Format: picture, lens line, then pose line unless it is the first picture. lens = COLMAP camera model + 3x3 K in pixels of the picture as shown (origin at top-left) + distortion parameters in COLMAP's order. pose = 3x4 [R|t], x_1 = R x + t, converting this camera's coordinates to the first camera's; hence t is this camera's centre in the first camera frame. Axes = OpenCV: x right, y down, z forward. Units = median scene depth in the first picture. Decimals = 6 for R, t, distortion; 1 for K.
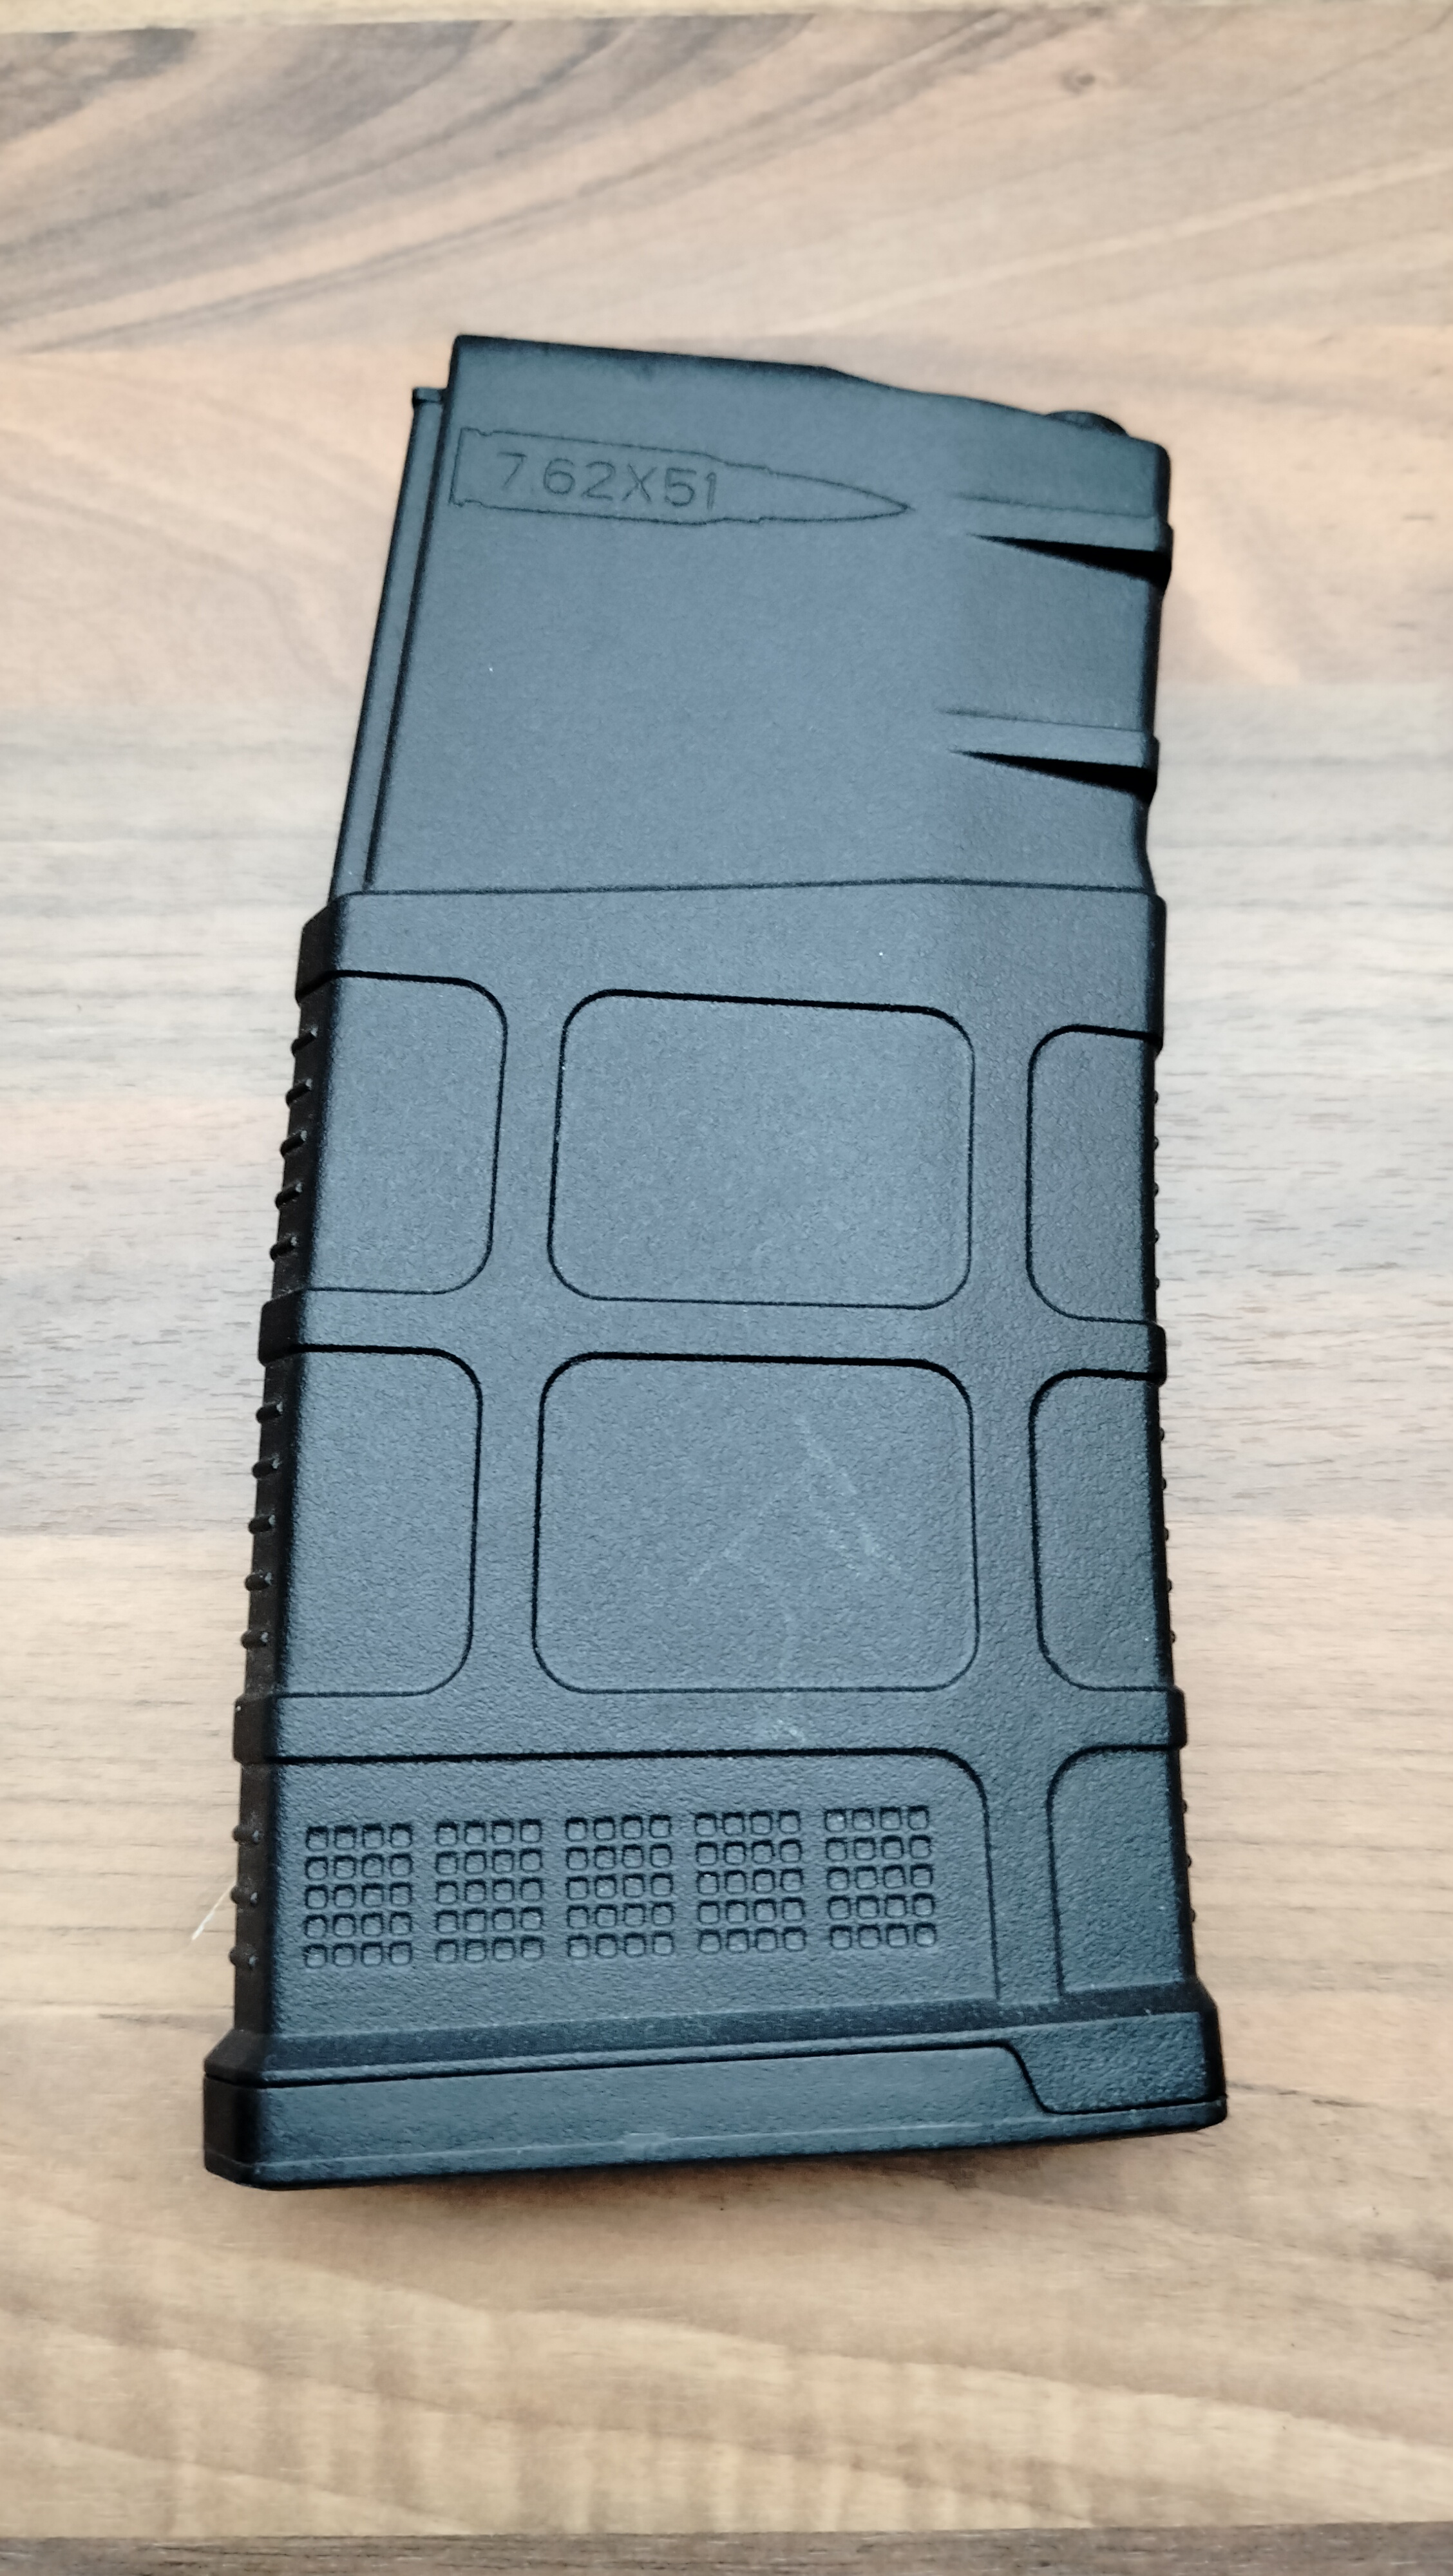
lens RADIAL K [[1973.2, 0, 726.5], [0, 1973.2, 1288.0], [0, 0, 1]] dist [-0.001197, 0.001922]
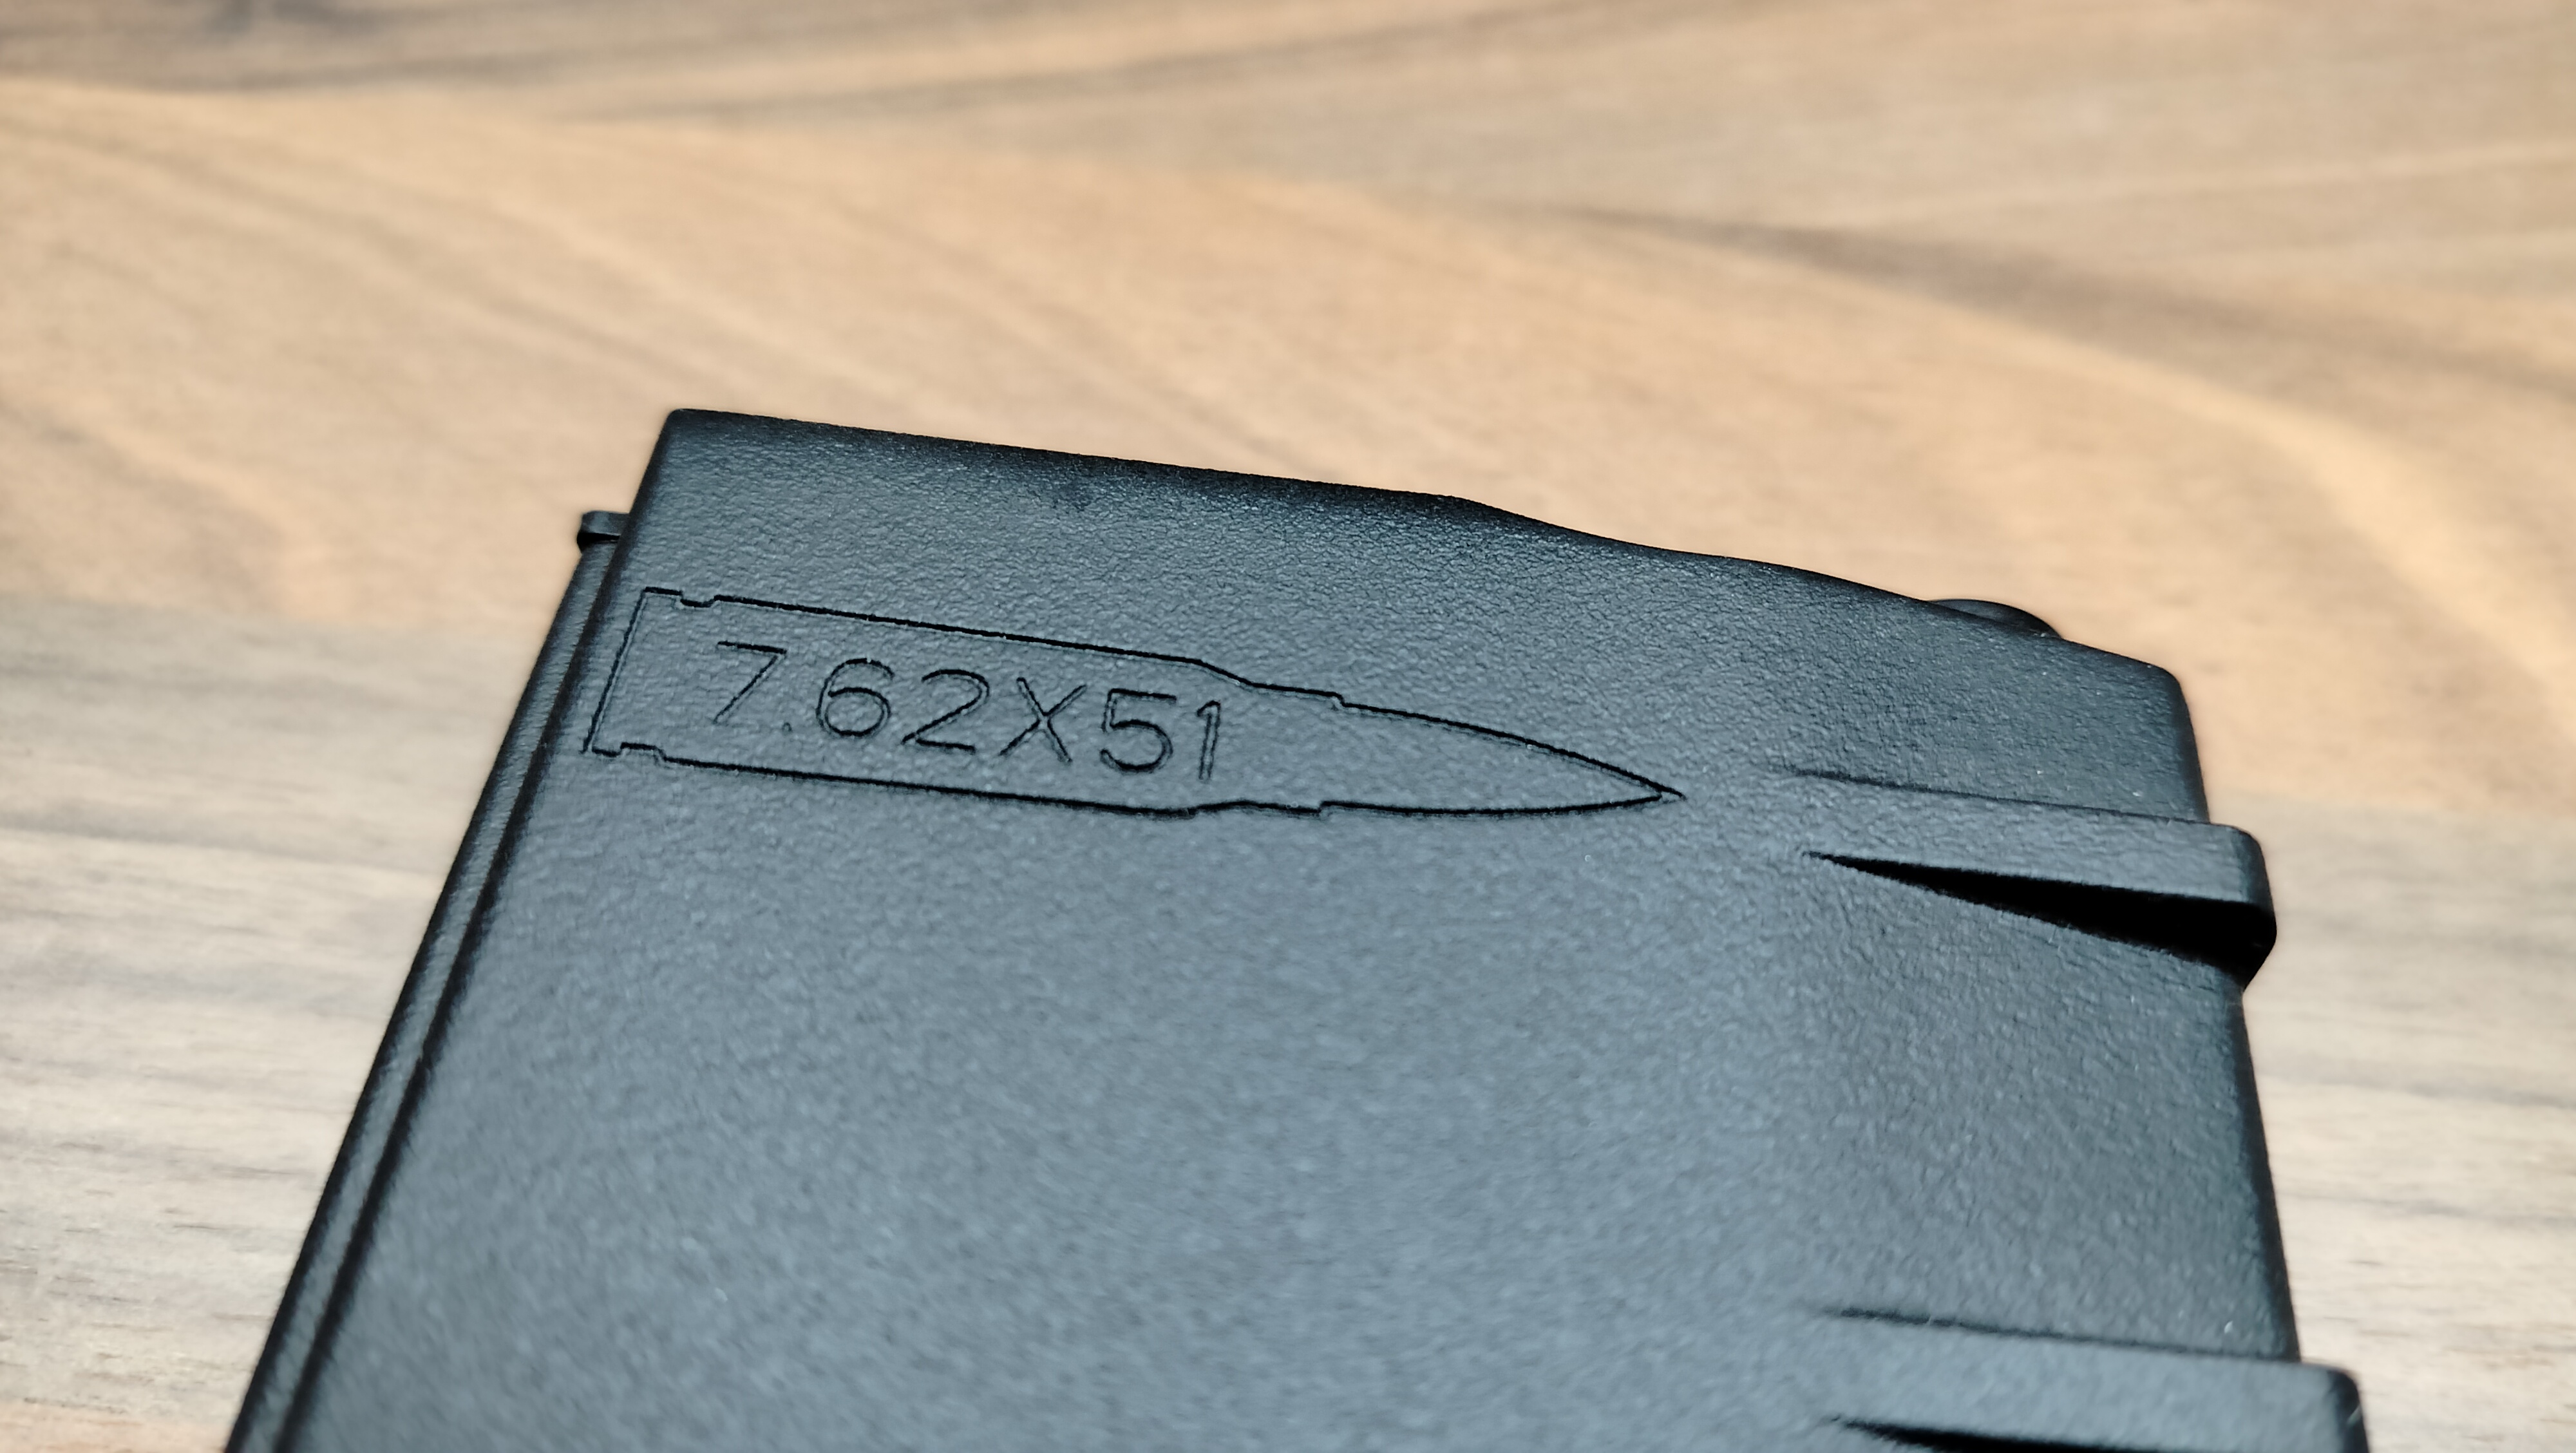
lens RADIAL K [[1973.2, 0, 1288.0], [0, 1973.2, 726.5], [0, 0, 1]] dist [-0.001197, 0.001922]
pose [[0.999055, 0.029420, 0.031999, -0.004518], [-0.015767, 0.931280, -0.363963, -0.250766], [-0.040508, 0.363115, 0.930863, 0.597896]]
